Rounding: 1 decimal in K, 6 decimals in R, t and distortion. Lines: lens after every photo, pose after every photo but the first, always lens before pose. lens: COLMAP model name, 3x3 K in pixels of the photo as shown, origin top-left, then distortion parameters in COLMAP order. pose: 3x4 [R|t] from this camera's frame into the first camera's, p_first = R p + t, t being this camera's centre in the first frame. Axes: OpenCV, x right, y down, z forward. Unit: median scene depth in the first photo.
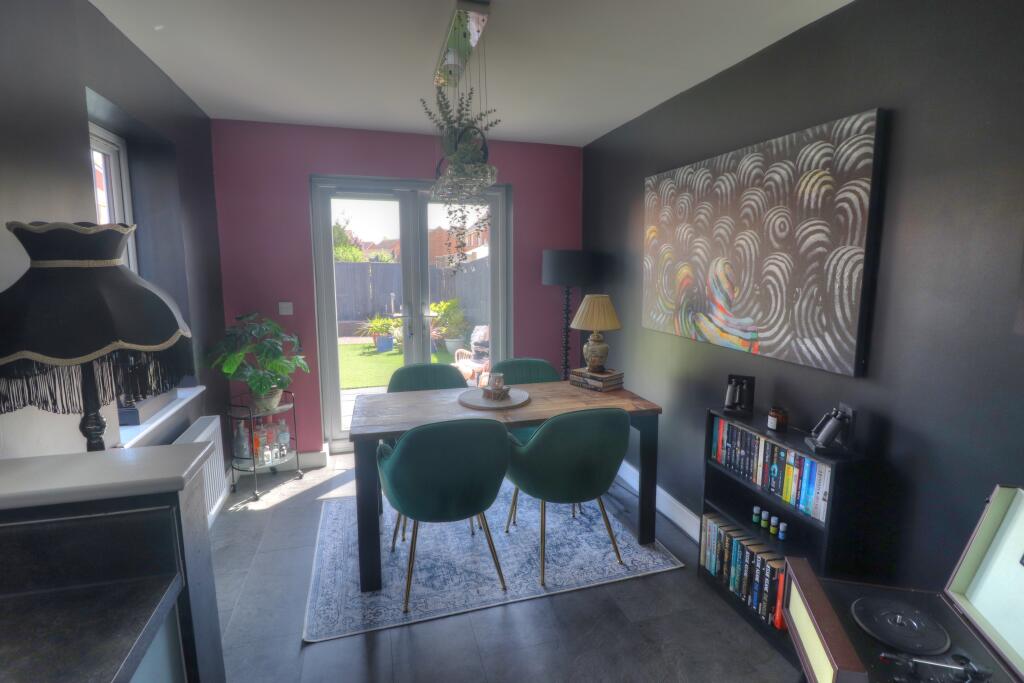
lens RADIAL K [[476.4, 0, 508.7], [0, 476.4, 339.6], [0, 0, 1]] dist [0.003180, -0.000594]
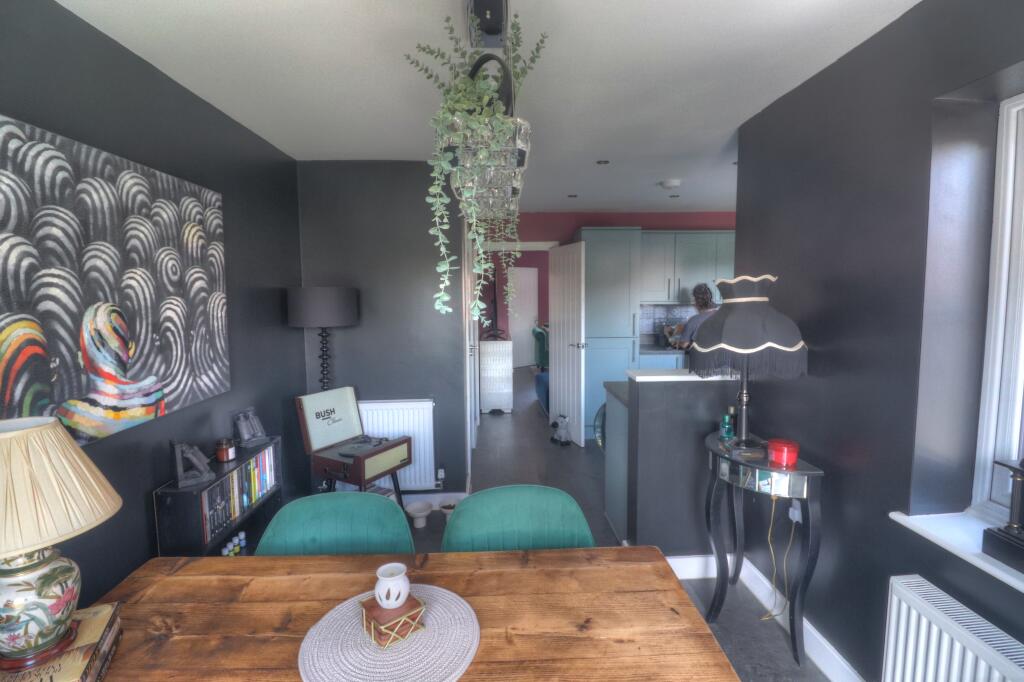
lens RADIAL K [[476.4, 0, 512.9], [0, 476.4, 339.0], [0, 0, 1]] dist [0.003180, -0.000594]
pose [[-0.970966, -0.014435, 0.238780, -0.292664], [0.047501, 0.966667, 0.251592, -0.293028], [-0.234452, 0.255629, -0.937916, 1.669384]]
